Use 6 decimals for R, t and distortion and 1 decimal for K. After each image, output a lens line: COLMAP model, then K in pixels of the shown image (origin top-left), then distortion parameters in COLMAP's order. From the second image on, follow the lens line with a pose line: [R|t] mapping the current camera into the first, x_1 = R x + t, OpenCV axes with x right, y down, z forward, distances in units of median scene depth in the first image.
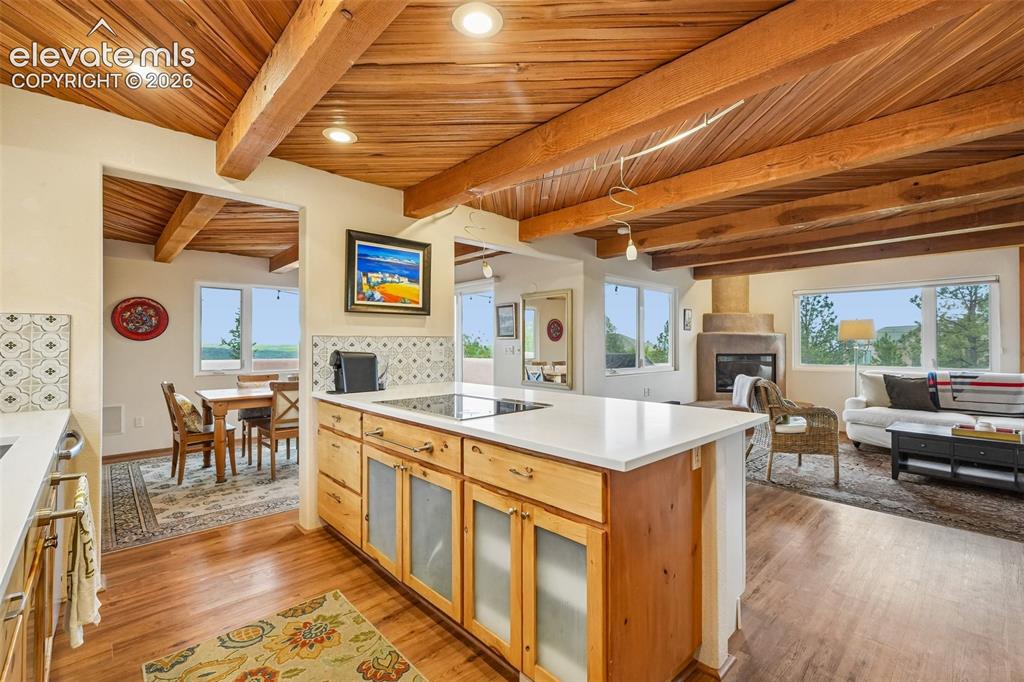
lens RADIAL K [[444.8, 0, 512.0], [0, 444.8, 342.3], [0, 0, 1]] dist [-0.003125, 0.001125]
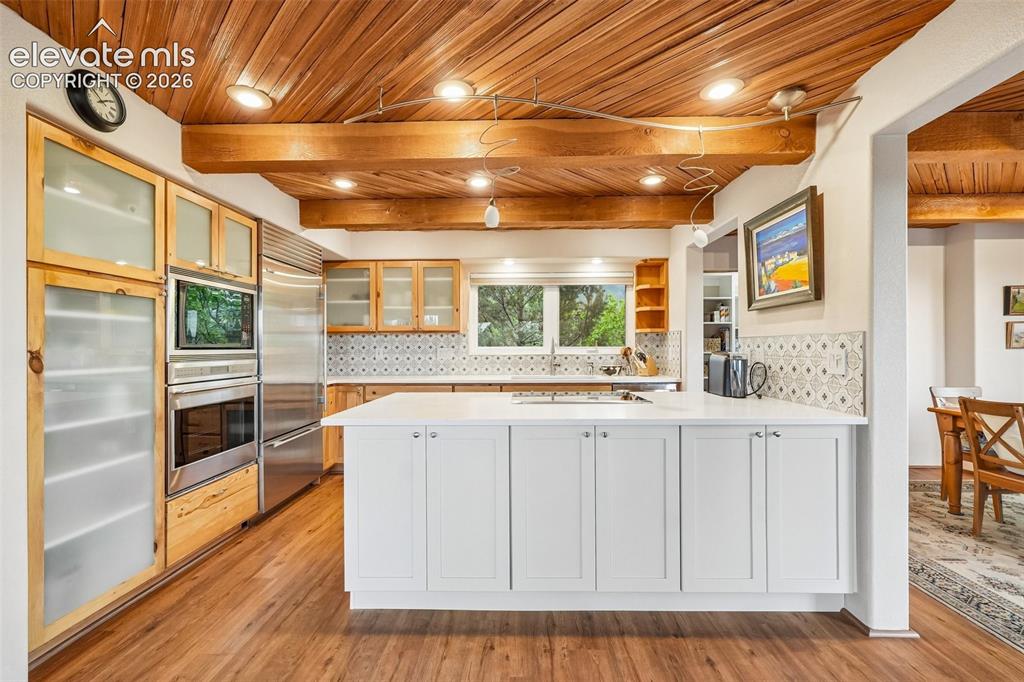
lens RADIAL K [[444.8, 0, 515.8], [0, 444.8, 349.5], [0, 0, 1]] dist [-0.003125, 0.001125]
pose [[-0.687564, 0.009194, -0.726066, 0.387829], [0.008702, 0.999952, 0.004422, 0.002278], [0.726072, -0.003278, -0.687611, 0.775277]]
